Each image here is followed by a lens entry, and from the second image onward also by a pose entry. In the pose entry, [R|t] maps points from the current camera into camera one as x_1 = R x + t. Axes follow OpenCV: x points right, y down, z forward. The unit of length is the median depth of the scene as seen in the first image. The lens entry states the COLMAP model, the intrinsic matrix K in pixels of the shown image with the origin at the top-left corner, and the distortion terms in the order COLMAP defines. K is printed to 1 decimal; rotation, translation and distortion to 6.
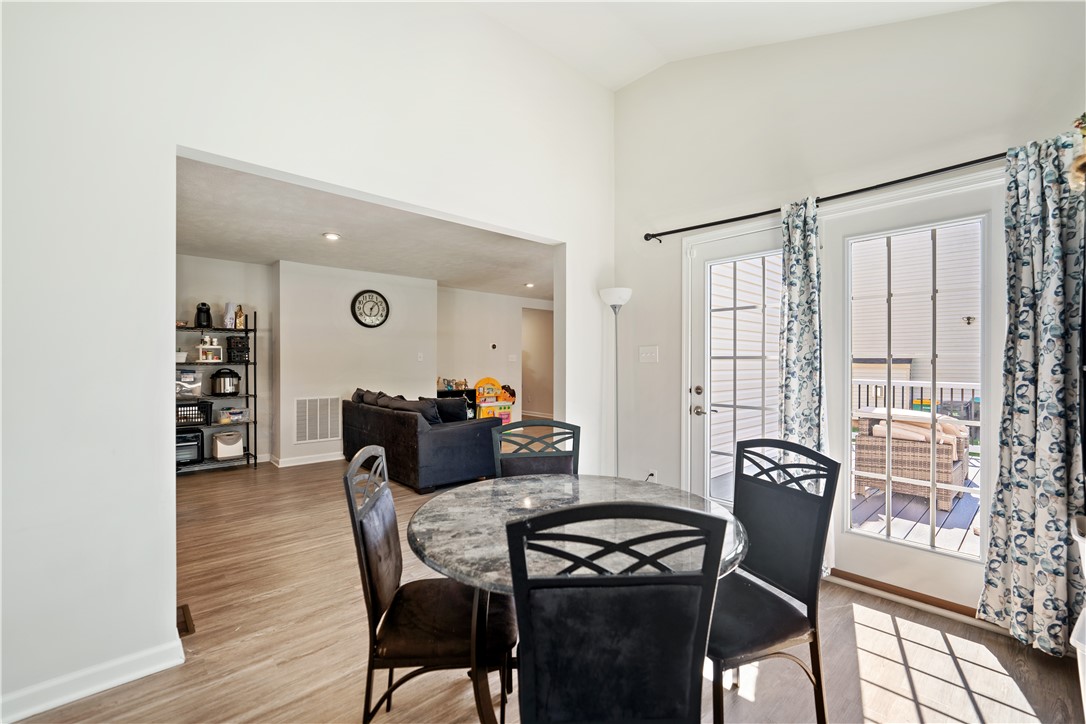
lens RADIAL K [[475.4, 0, 547.1], [0, 475.4, 362.5], [0, 0, 1]] dist [-0.002808, 0.002087]
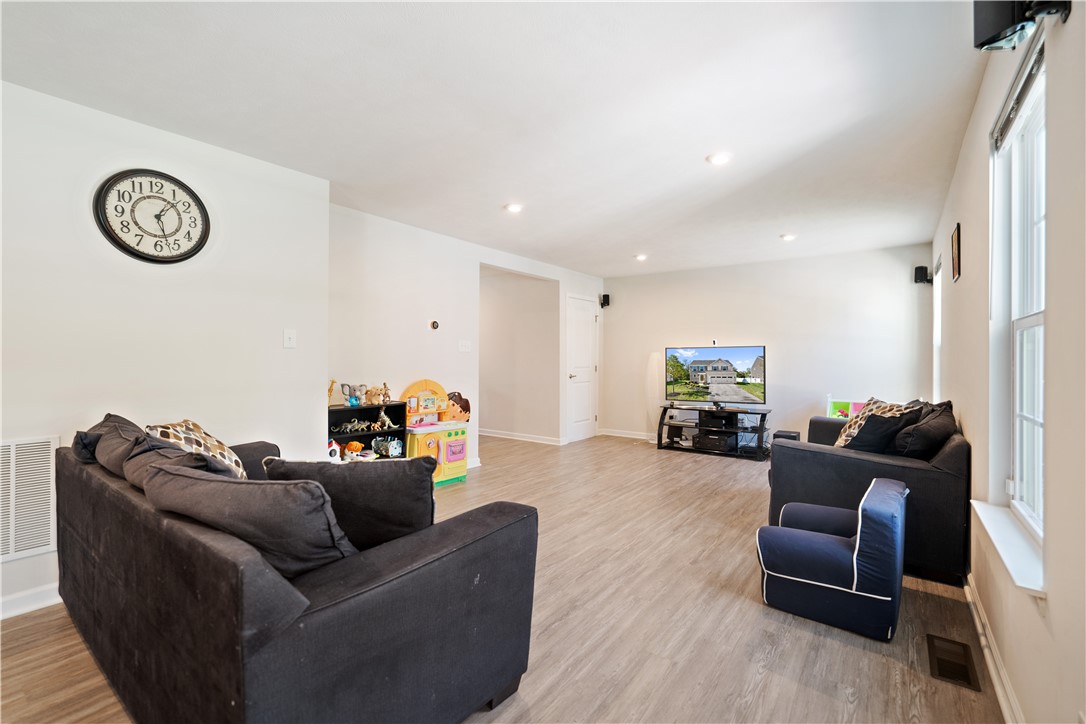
lens RADIAL K [[475.4, 0, 543.0], [0, 475.4, 357.8], [0, 0, 1]] dist [-0.002808, 0.002087]
pose [[0.979579, 0.002416, 0.201045, -0.106038], [-0.001899, 0.999994, -0.002764, 0.007642], [-0.201051, 0.002325, 0.979578, 0.446799]]
